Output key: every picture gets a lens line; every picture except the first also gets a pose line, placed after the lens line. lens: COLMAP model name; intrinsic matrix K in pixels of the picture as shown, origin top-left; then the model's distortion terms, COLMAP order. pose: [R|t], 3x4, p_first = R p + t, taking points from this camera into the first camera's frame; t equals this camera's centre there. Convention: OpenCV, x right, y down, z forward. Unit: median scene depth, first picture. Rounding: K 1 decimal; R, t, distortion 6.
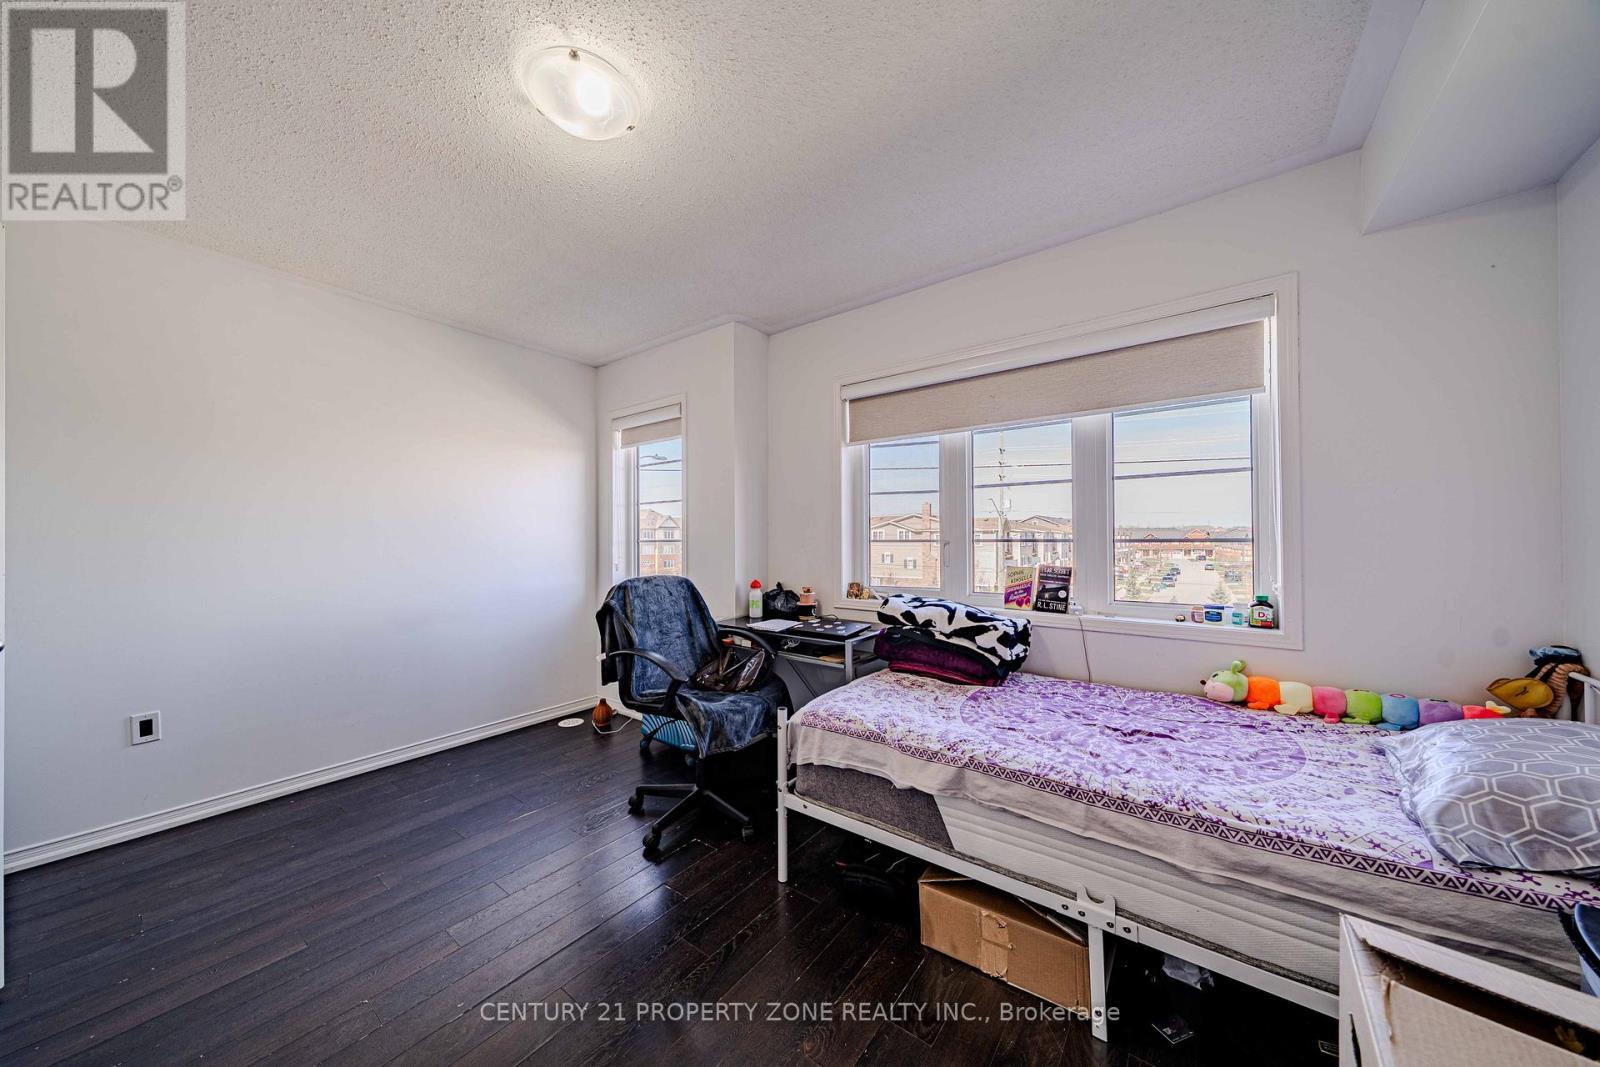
lens RADIAL K [[546.1, 0, 792.5], [0, 546.1, 536.4], [0, 0, 1]] dist [0.016964, -0.003087]
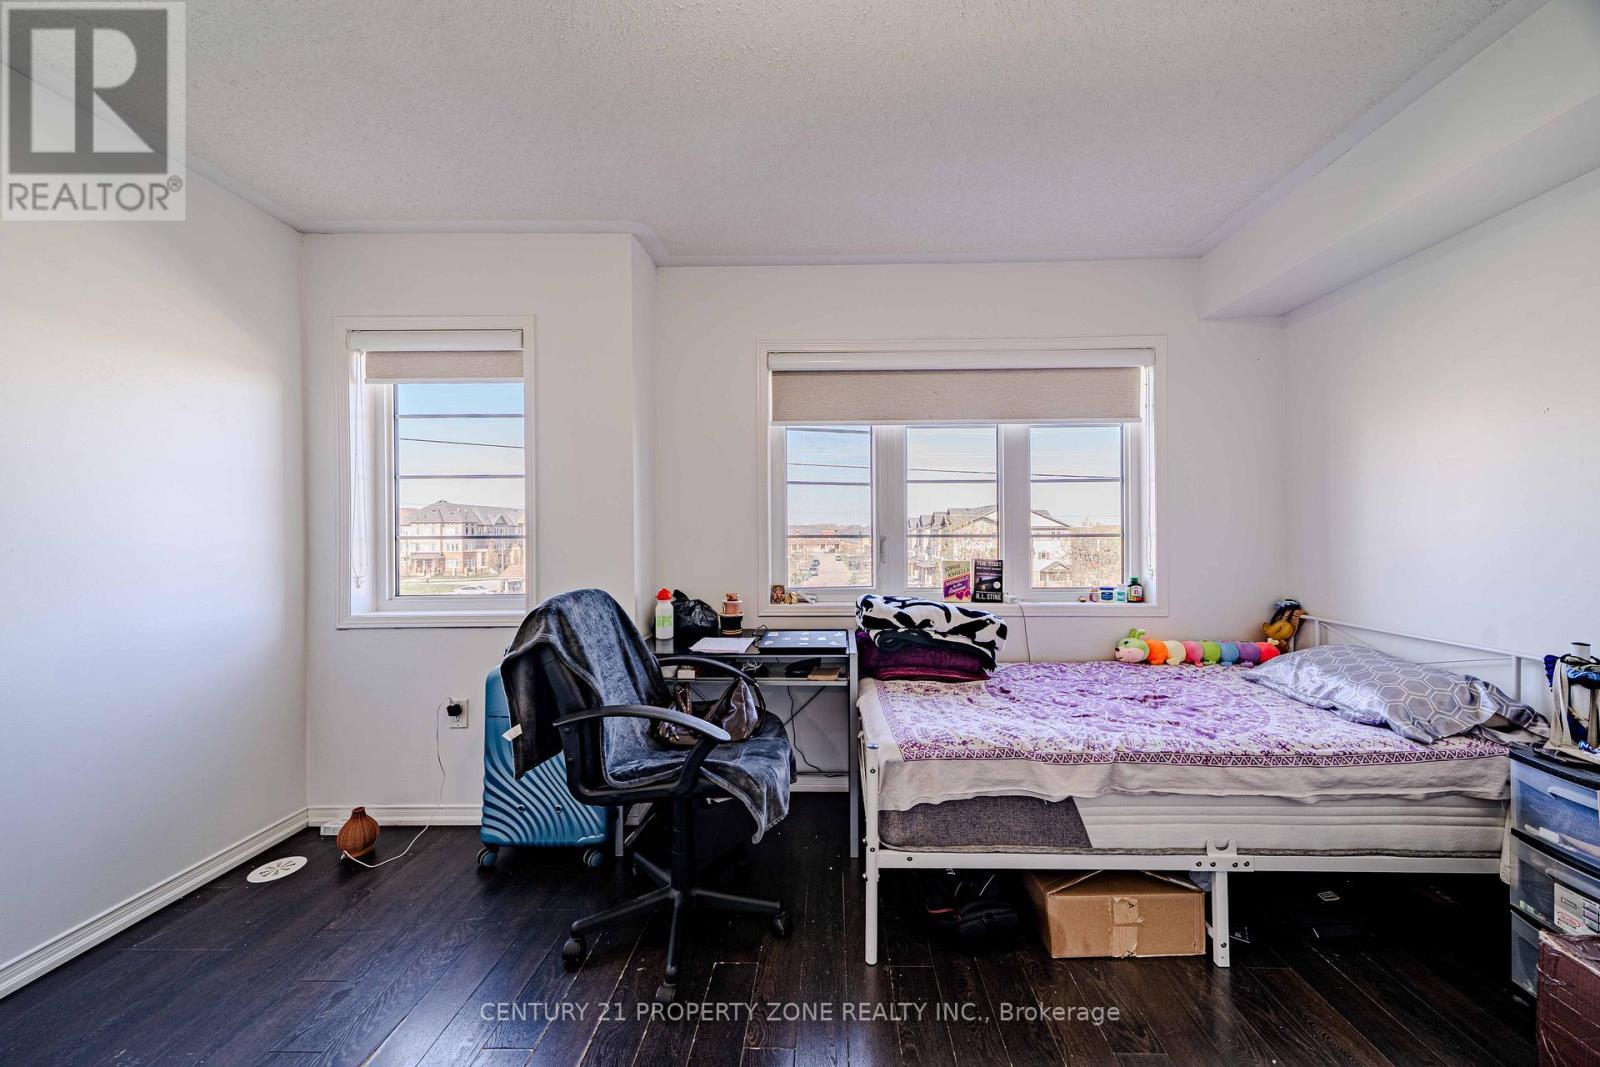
lens RADIAL K [[568.0, 0, 807.2], [0, 568.0, 537.1], [0, 0, 1]] dist [0.018305, -0.003610]
pose [[0.794825, -0.002118, 0.606835, -0.533667], [-0.002899, 0.999969, 0.007287, 0.003397], [-0.606831, -0.007551, 0.794795, 0.357995]]
